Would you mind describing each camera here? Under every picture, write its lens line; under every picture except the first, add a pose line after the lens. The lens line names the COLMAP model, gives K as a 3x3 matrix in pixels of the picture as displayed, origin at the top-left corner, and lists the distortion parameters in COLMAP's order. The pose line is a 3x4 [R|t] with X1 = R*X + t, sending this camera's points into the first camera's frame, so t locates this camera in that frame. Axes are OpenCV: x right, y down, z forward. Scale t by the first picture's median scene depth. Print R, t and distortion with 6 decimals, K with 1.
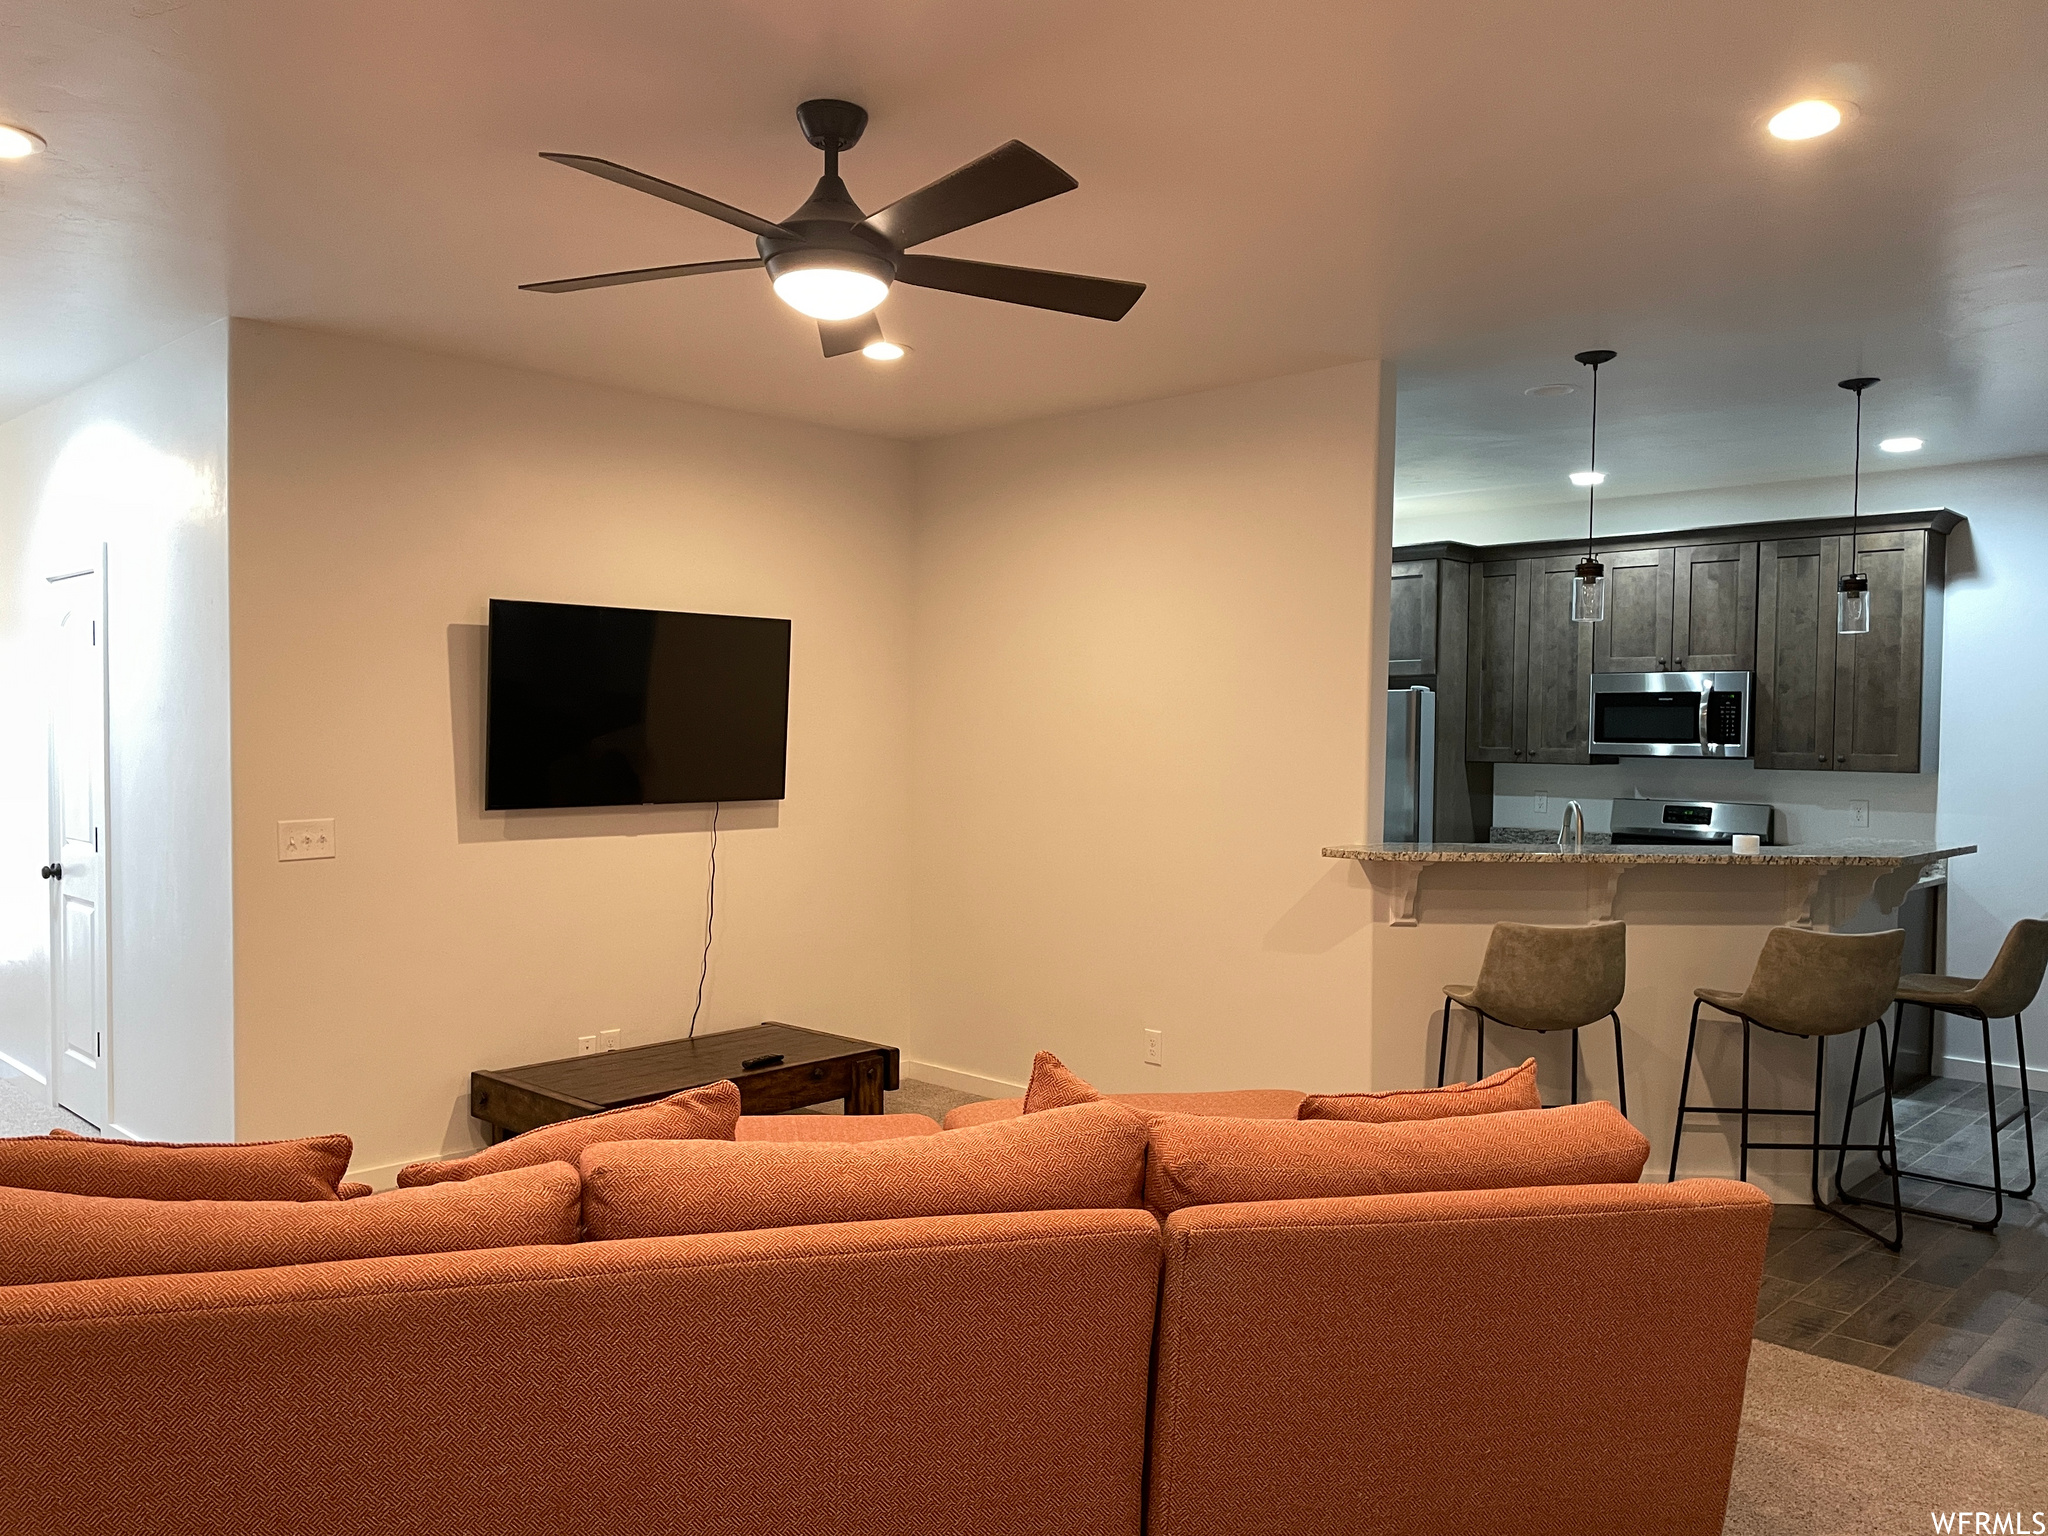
lens RADIAL K [[1552.5, 0, 1012.1], [0, 1552.5, 779.1], [0, 0, 1]] dist [0.056084, -0.041946]
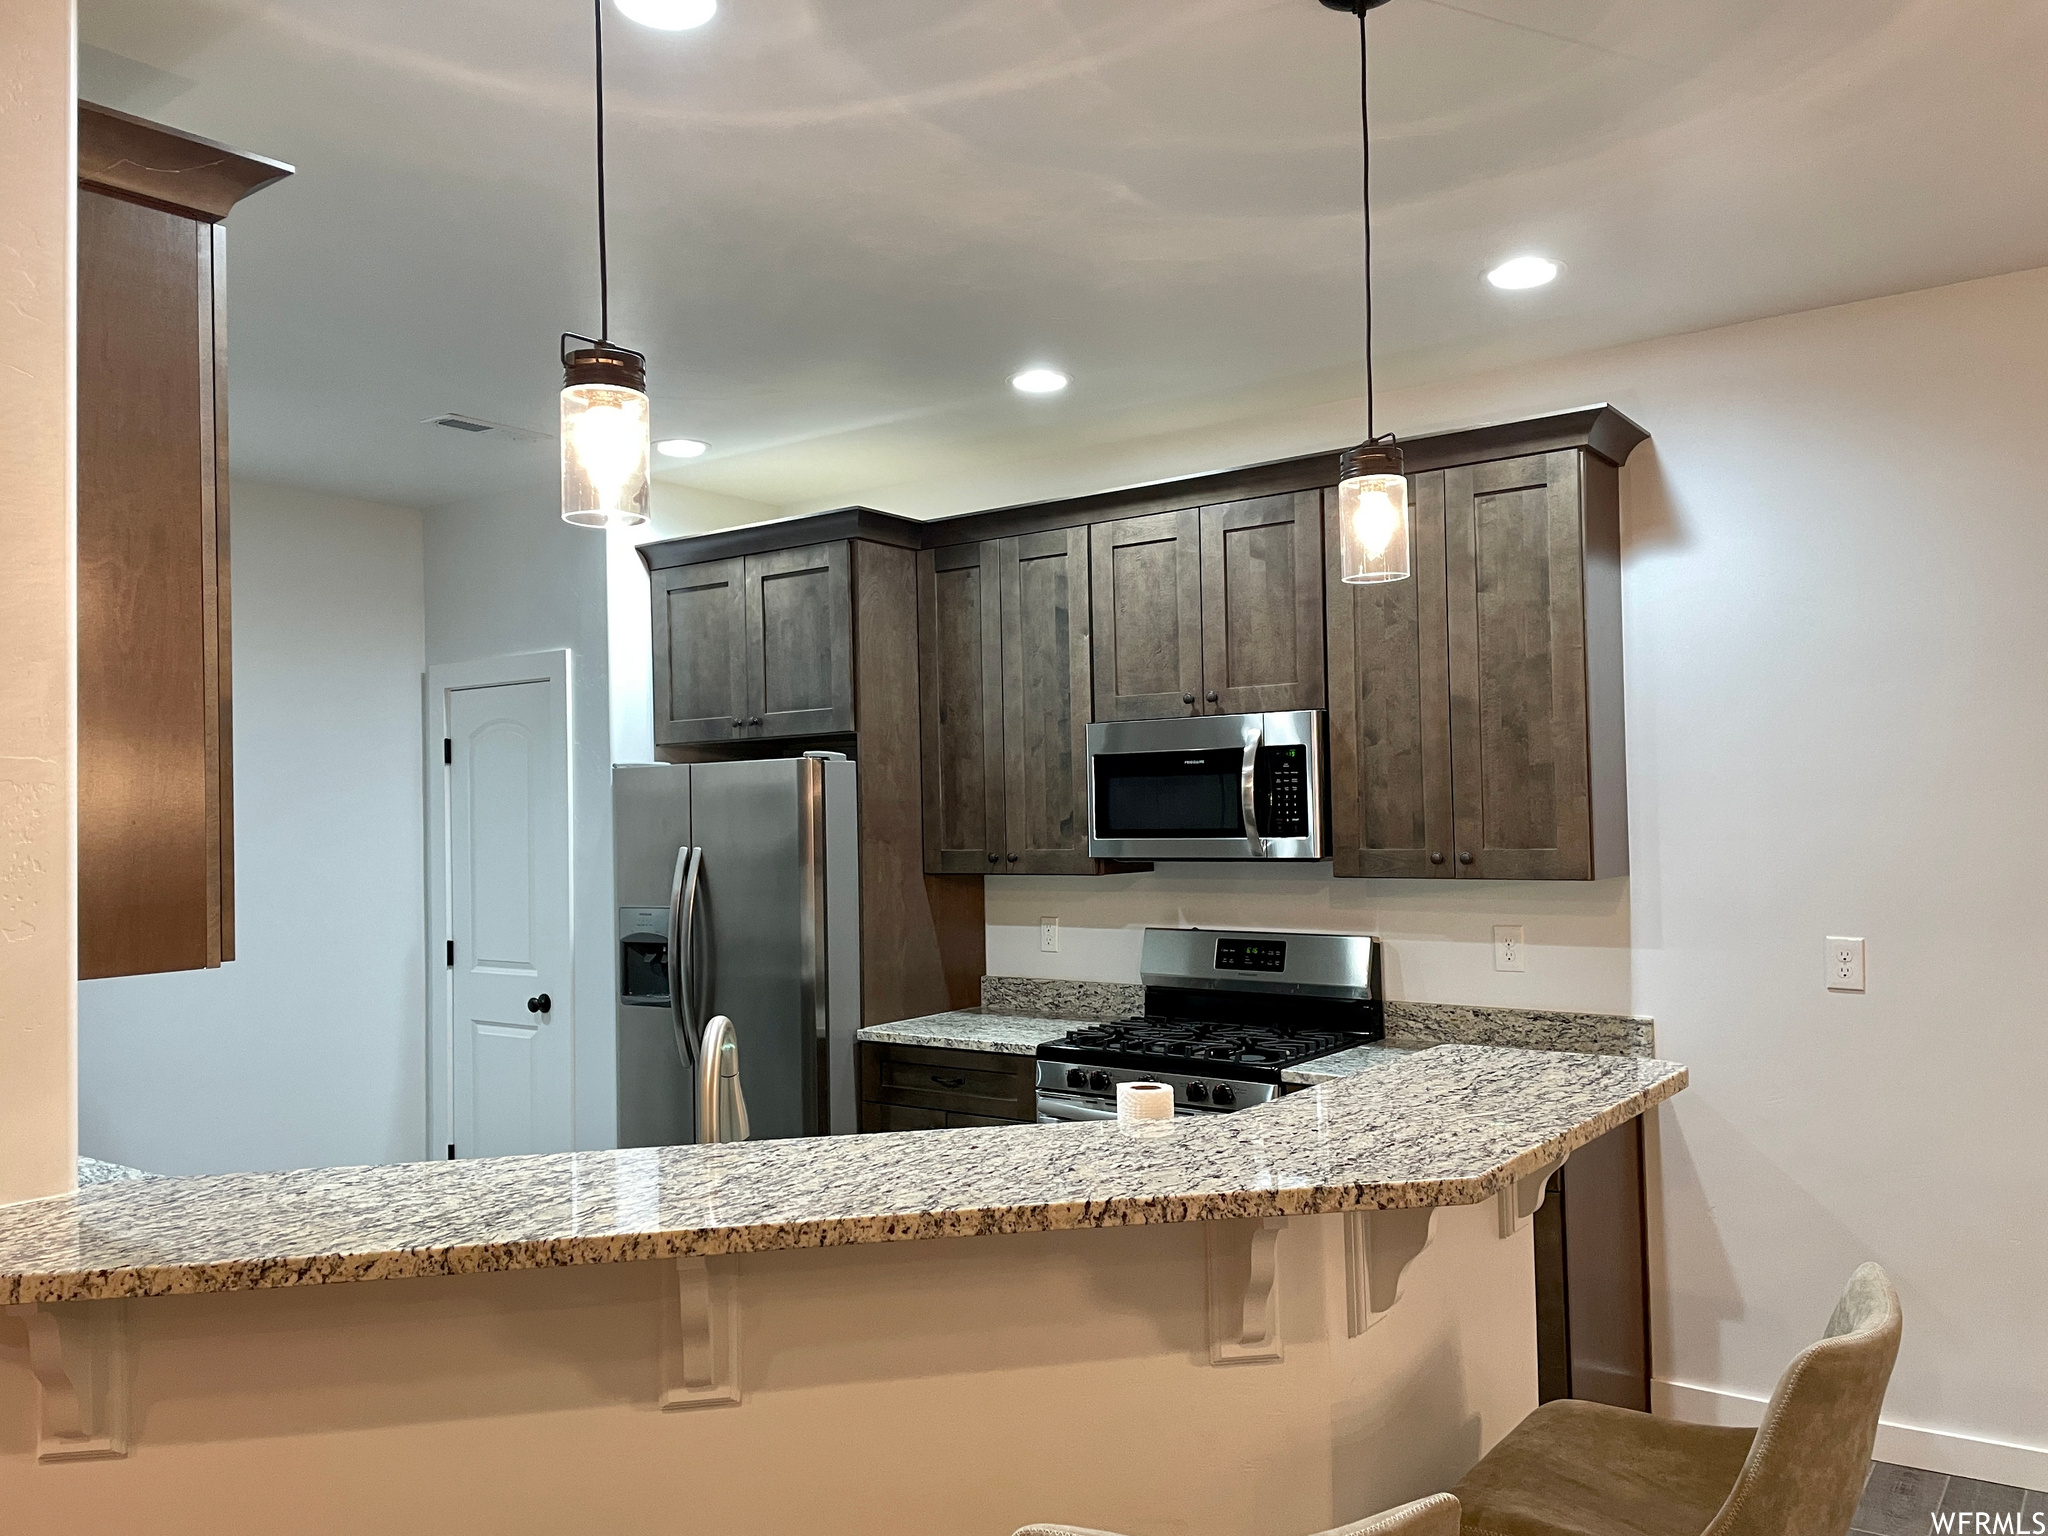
lens RADIAL K [[1552.5, 0, 1026.0], [0, 1552.5, 765.6], [0, 0, 1]] dist [0.056084, -0.041946]
pose [[0.988413, -0.022192, 0.150154, 0.268278], [0.032595, 0.997208, -0.067185, -0.012817], [-0.148244, 0.071301, 0.986377, 0.437577]]
